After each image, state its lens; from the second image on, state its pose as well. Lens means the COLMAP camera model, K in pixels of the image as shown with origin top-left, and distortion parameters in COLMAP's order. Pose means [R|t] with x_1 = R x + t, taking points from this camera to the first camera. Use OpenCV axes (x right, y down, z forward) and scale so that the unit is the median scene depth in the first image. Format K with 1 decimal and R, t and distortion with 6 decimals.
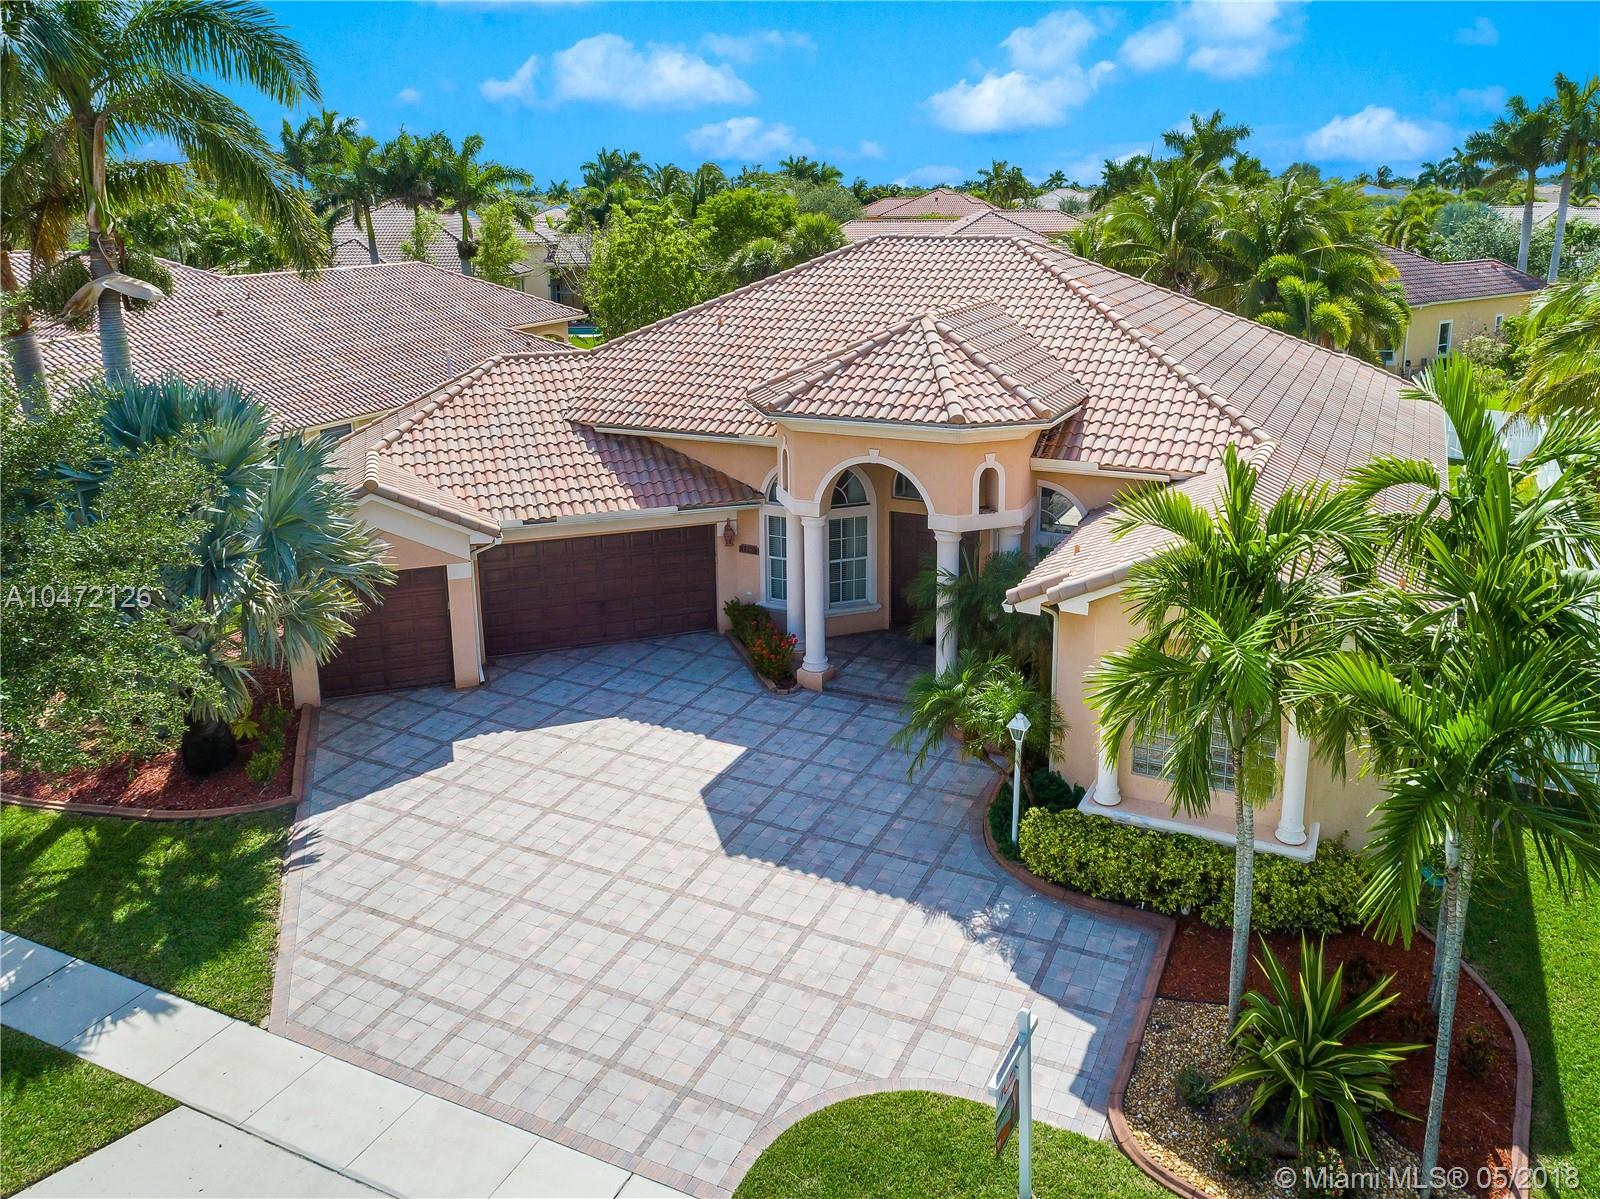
lens RADIAL K [[1251.6, 0, 798.7], [0, 1251.6, 486.6], [0, 0, 1]] dist [-0.006882, 0.006507]
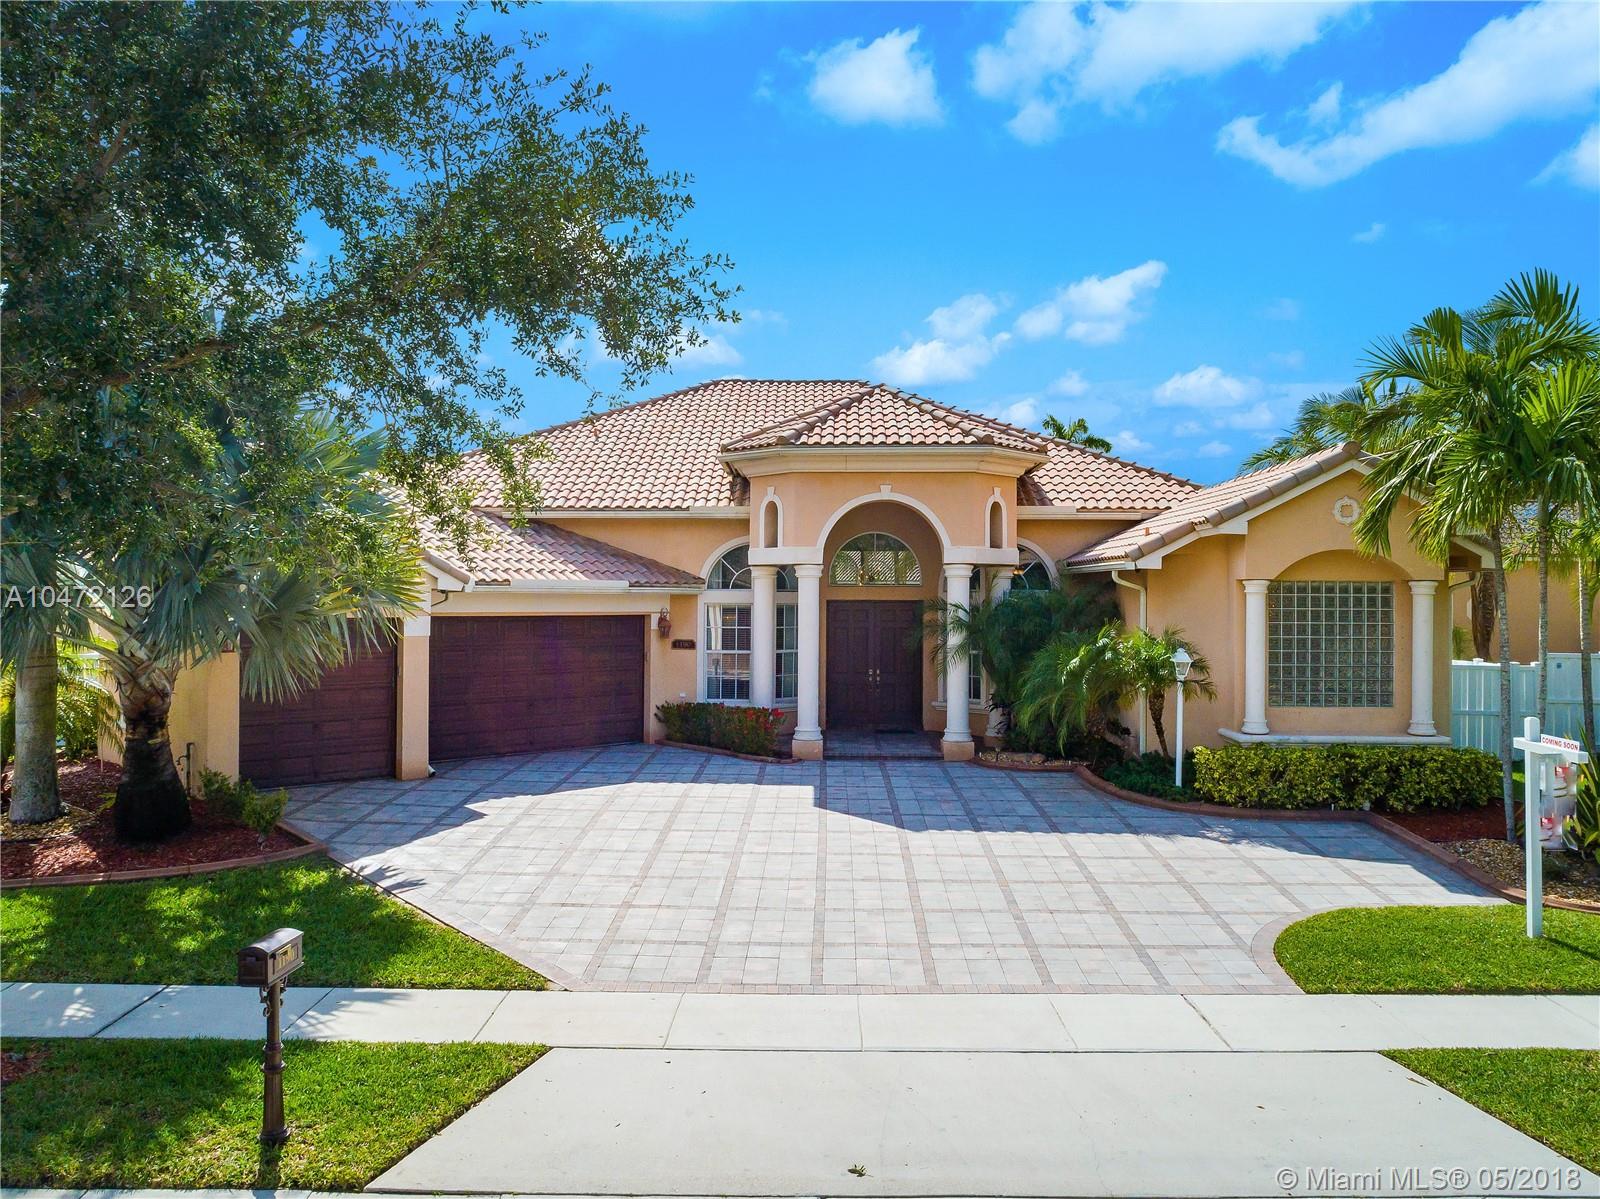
lens RADIAL K [[1256.7, 0, 800.0], [0, 1256.7, 599.5], [0, 0, 1]] dist [-0.029351, -0.000548]
pose [[0.901706, 0.014907, 0.432092, -0.450789], [0.087909, 0.972207, -0.216991, 0.281701], [-0.423318, 0.233647, 0.875335, 0.199320]]
